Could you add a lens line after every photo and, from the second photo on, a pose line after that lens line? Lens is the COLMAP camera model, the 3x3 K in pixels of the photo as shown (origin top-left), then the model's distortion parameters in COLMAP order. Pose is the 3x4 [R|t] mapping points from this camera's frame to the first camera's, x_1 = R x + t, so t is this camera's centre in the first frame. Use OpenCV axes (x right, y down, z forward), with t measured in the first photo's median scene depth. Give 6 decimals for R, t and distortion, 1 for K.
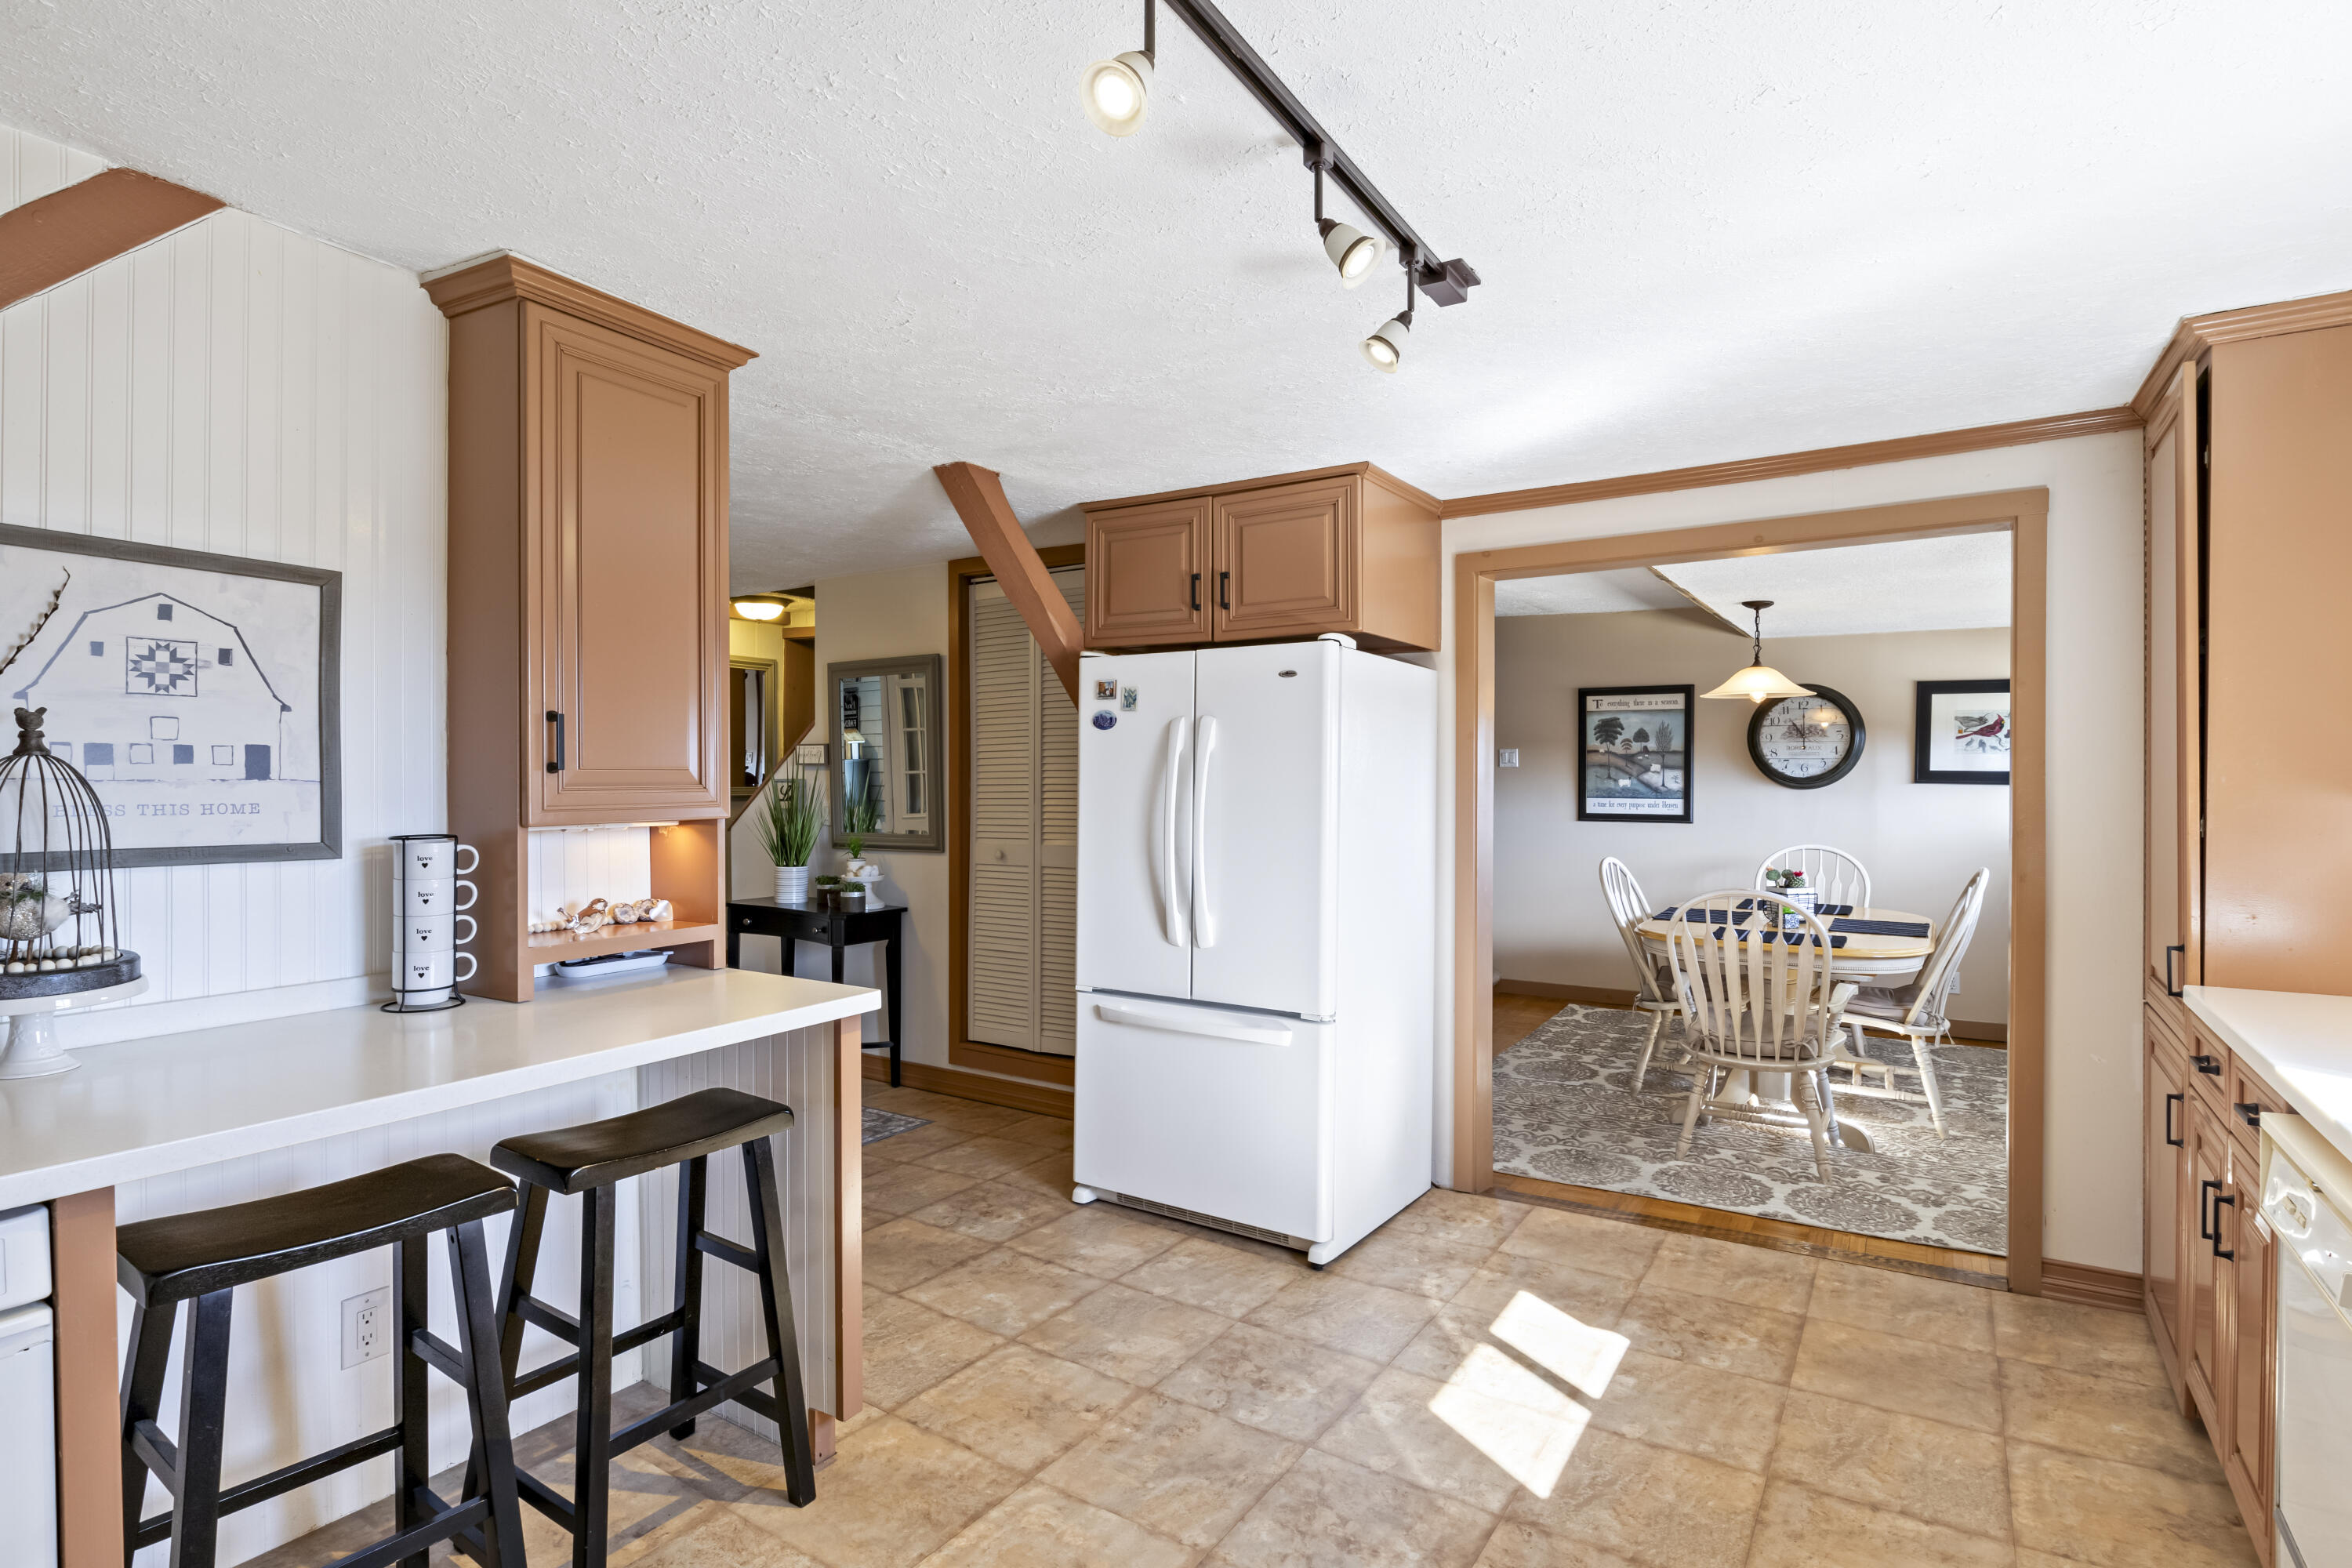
lens RADIAL K [[1177.5, 0, 1161.9], [0, 1177.5, 778.4], [0, 0, 1]] dist [-0.012162, 0.000937]
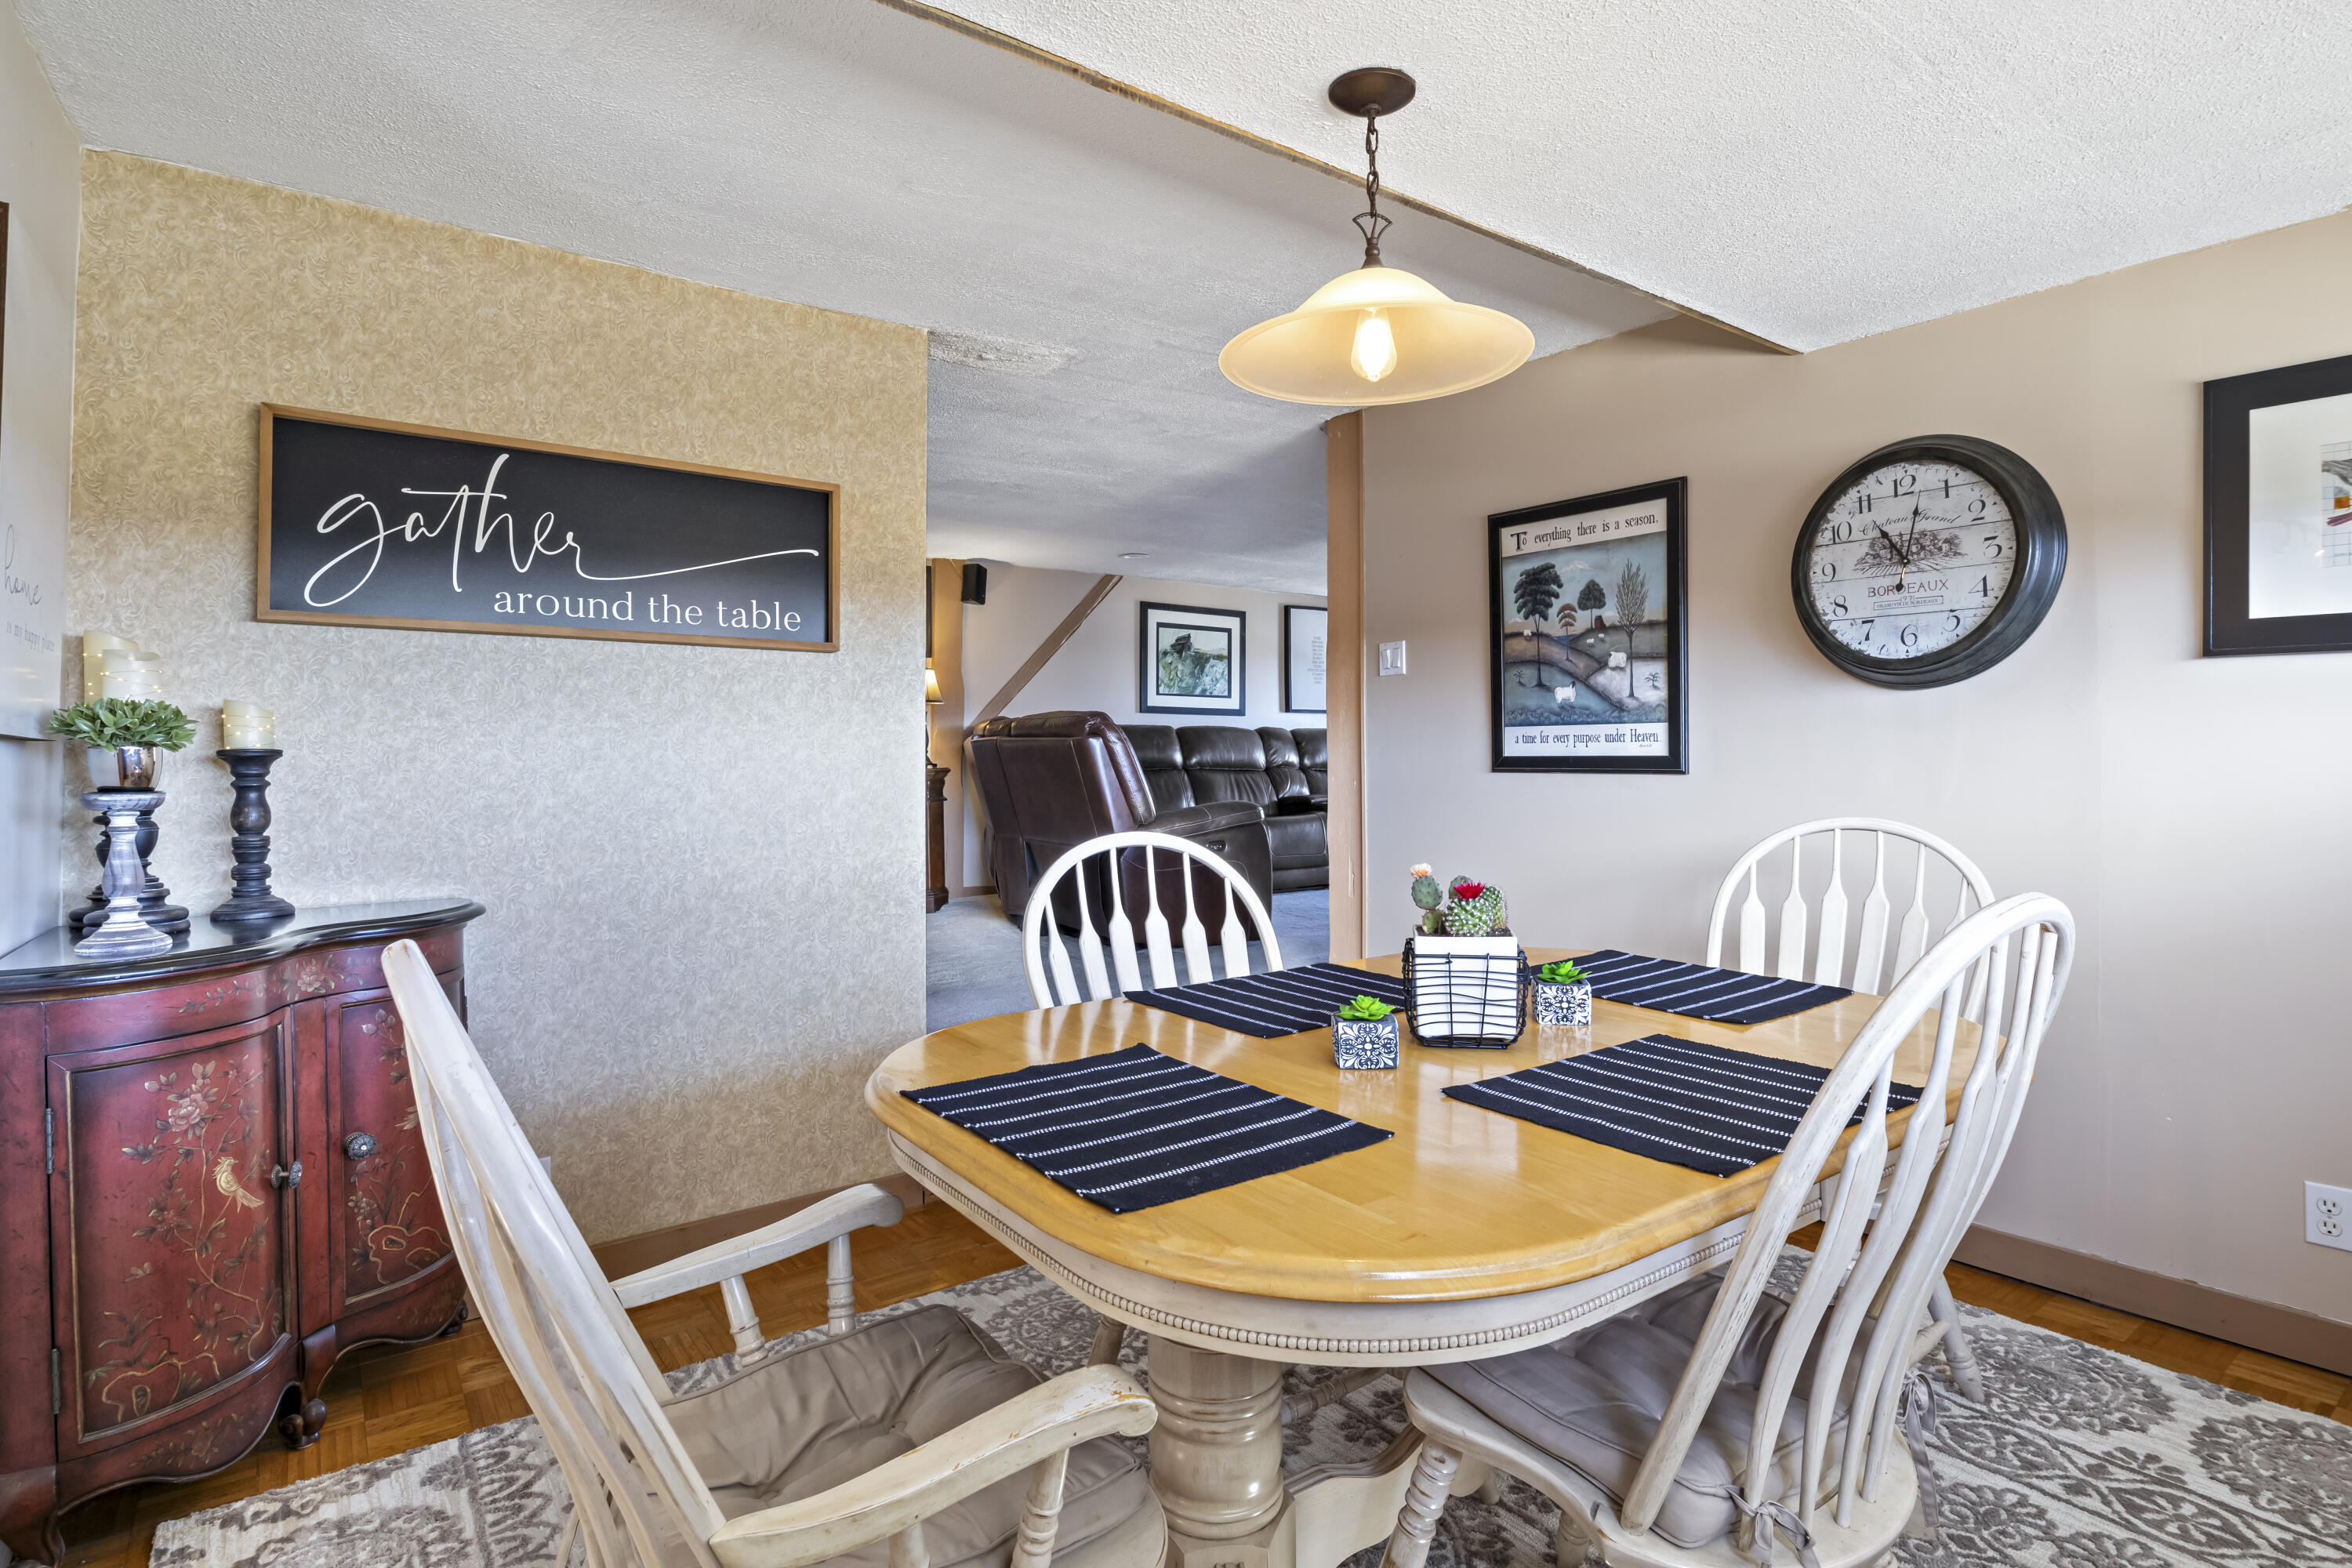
lens RADIAL K [[1177.5, 0, 1183.1], [0, 1177.5, 760.4], [0, 0, 1]] dist [-0.012162, 0.000937]
pose [[0.939597, -0.005167, -0.342245, 0.421313], [0.004345, 0.999986, -0.003170, 0.033310], [0.342256, 0.001491, 0.939605, 0.490077]]
